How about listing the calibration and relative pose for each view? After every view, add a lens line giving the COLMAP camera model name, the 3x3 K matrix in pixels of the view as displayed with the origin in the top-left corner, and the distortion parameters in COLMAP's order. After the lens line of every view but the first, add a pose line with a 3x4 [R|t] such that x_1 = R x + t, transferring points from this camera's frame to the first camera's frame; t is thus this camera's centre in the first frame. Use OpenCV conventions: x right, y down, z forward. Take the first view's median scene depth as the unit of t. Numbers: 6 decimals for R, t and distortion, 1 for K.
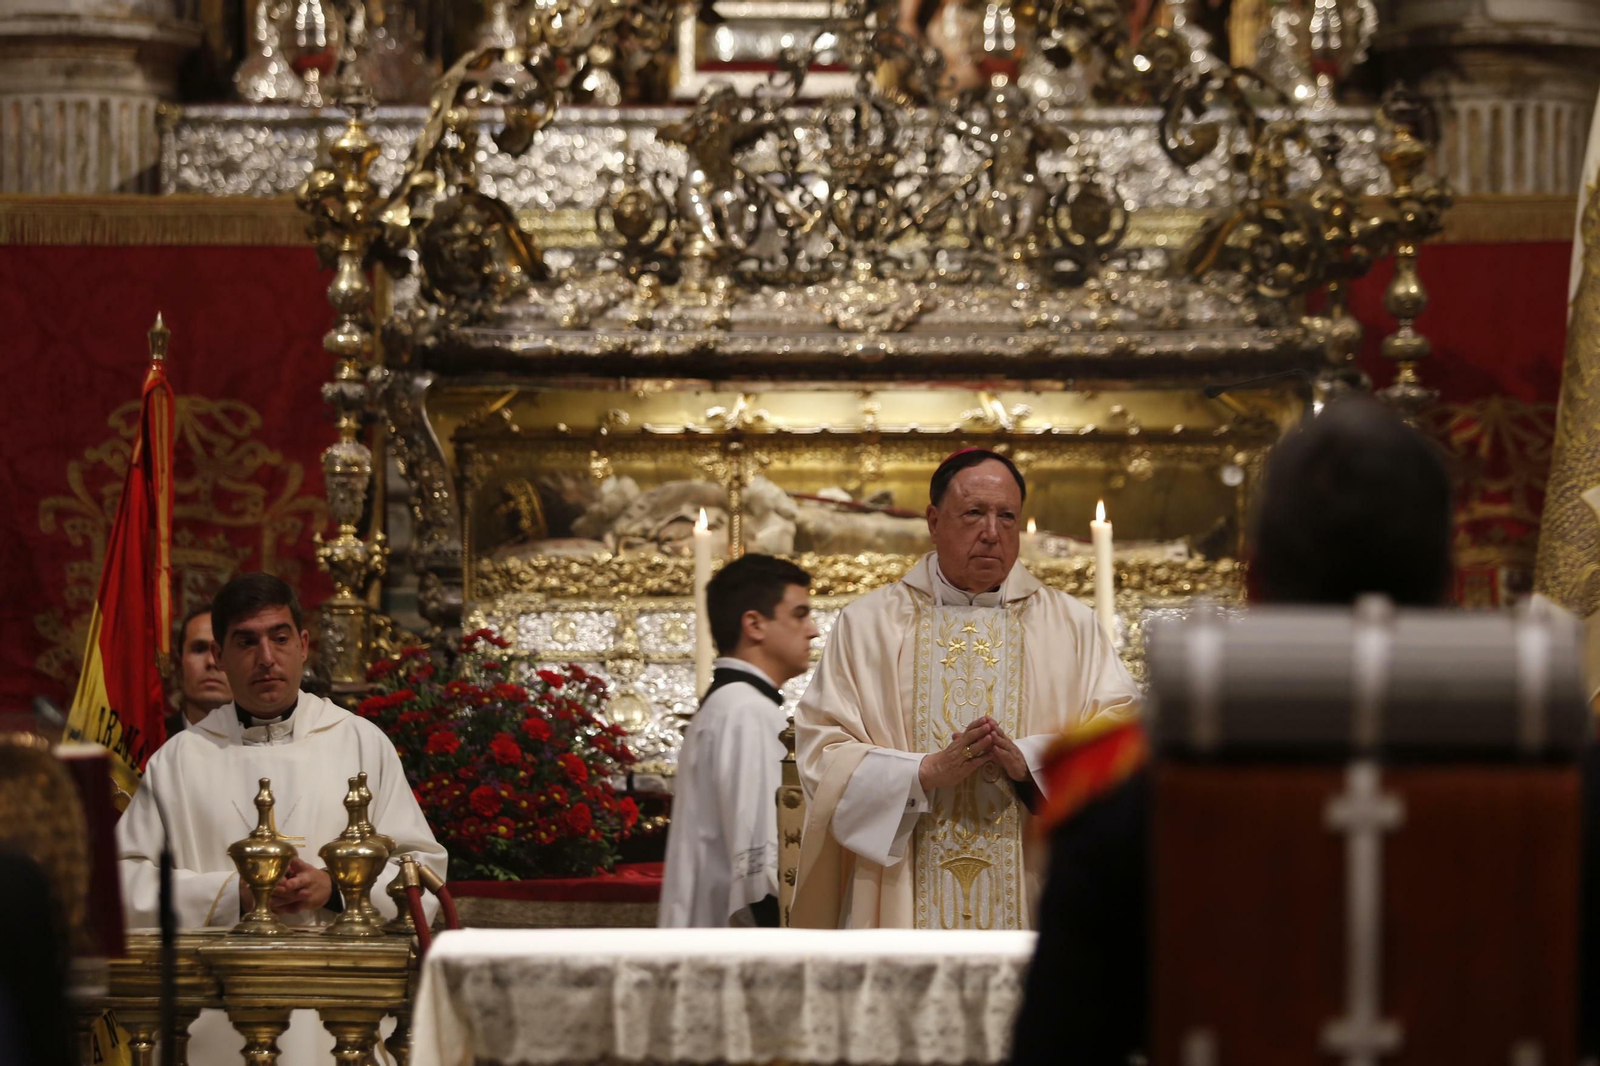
lens RADIAL K [[5864.7, 0, 760.9], [0, 5864.7, 535.8], [0, 0, 1]] dist [0.160986, 3.012674]
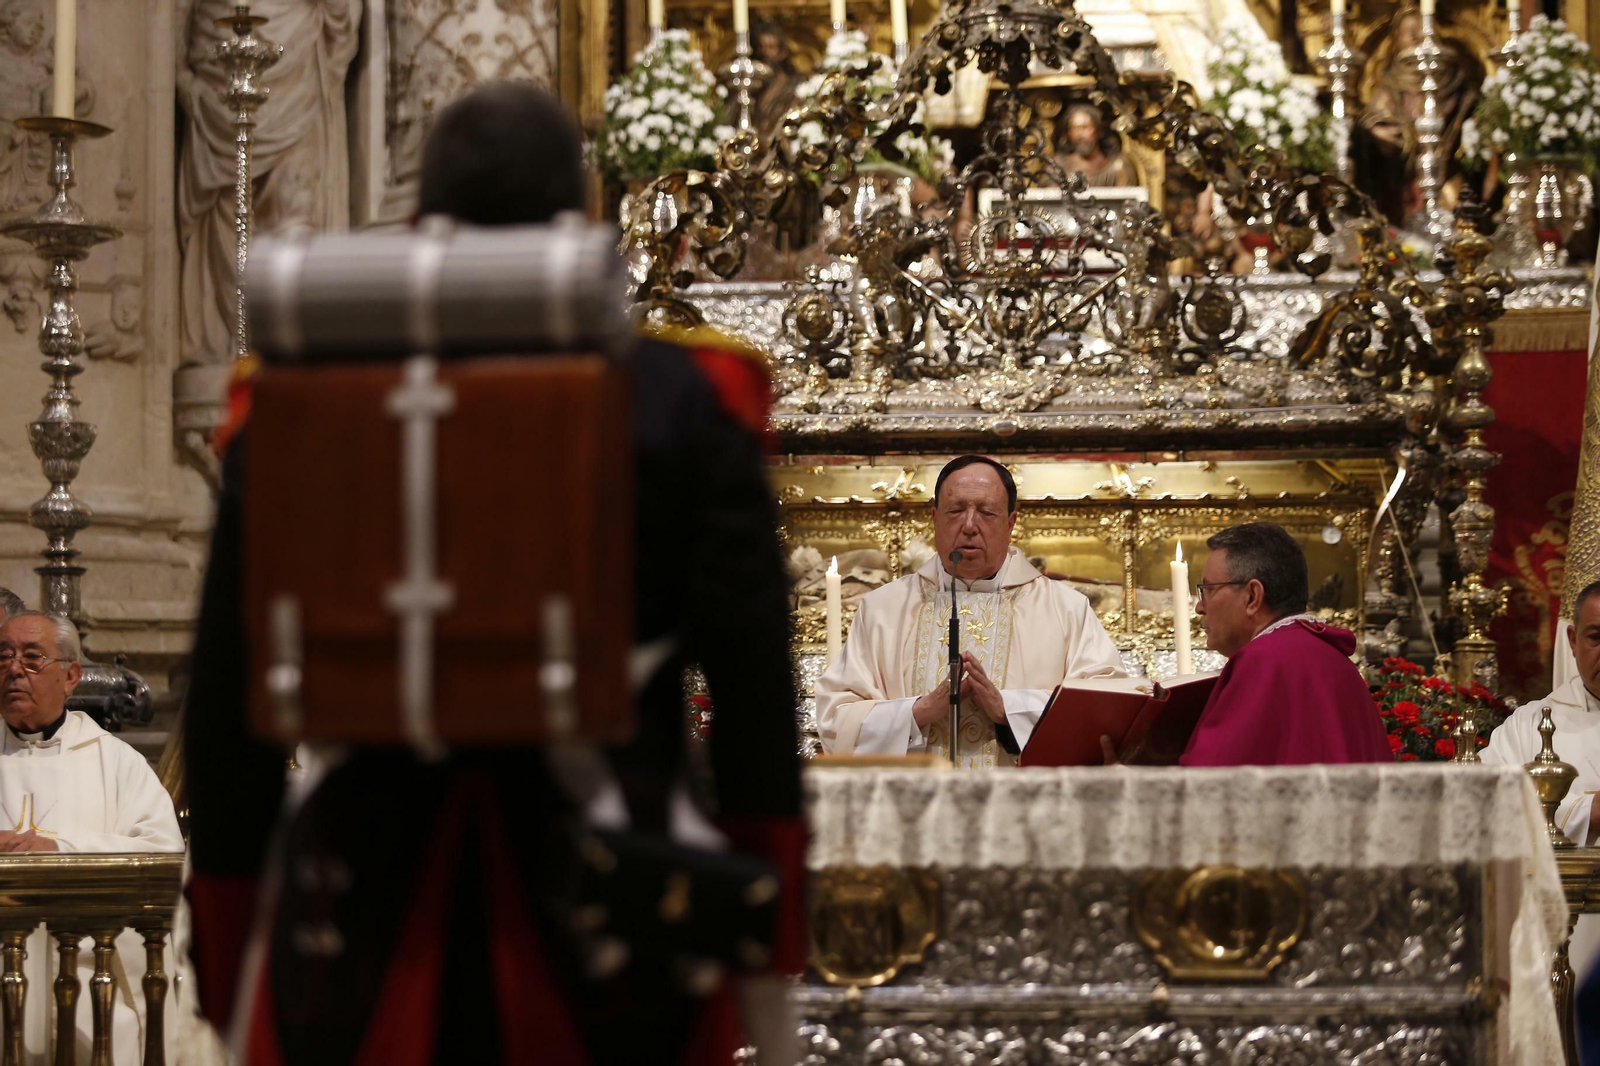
lens RADIAL K [[5088.1, 0, 764.4], [0, 5088.1, 531.8], [0, 0, 1]] dist [0.024767, 1.144493]
pose [[0.990494, -0.012709, -0.136970, 0.107117], [0.004653, 0.998249, -0.058971, 0.046847], [0.137480, 0.057773, 0.988818, 0.011458]]
